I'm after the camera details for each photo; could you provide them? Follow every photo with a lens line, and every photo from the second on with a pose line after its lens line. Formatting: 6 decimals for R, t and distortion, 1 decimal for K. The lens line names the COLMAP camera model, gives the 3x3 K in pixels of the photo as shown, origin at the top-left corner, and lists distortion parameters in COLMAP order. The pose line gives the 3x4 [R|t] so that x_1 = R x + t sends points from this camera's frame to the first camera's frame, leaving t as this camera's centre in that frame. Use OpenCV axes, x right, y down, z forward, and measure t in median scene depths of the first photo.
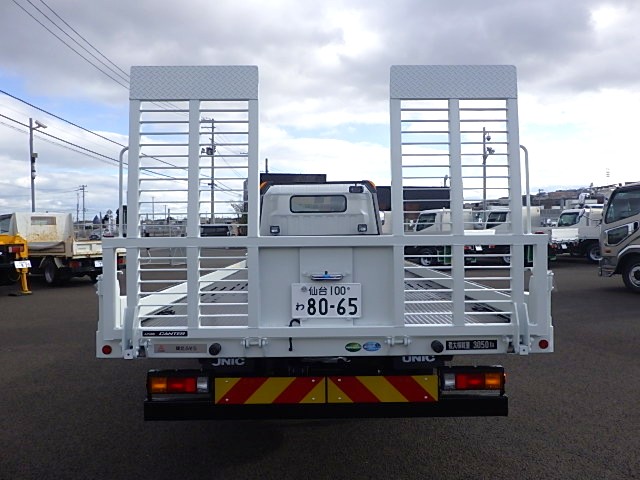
lens RADIAL K [[519.4, 0, 320.0], [0, 519.4, 240.0], [0, 0, 1]] dist [-0.004871, 0.001698]
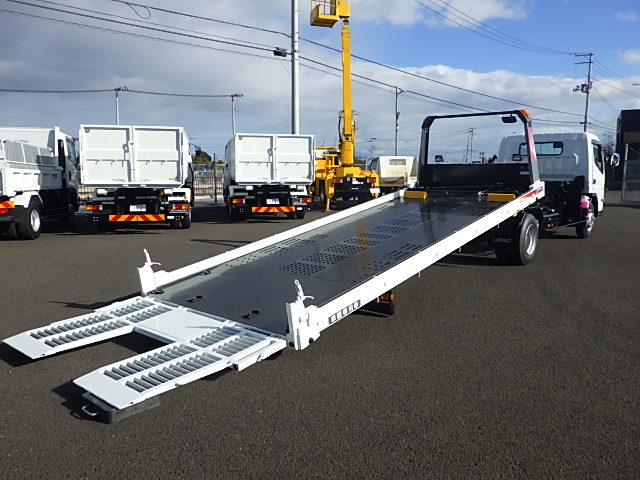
lens RADIAL K [[519.4, 0, 320.0], [0, 519.4, 240.0], [0, 0, 1]] dist [-0.004871, 0.001698]
pose [[0.520039, 0.104163, -0.847767, 0.598340], [-0.024927, 0.993964, 0.106834, 0.031193], [0.853779, -0.034425, 0.519497, 0.100836]]
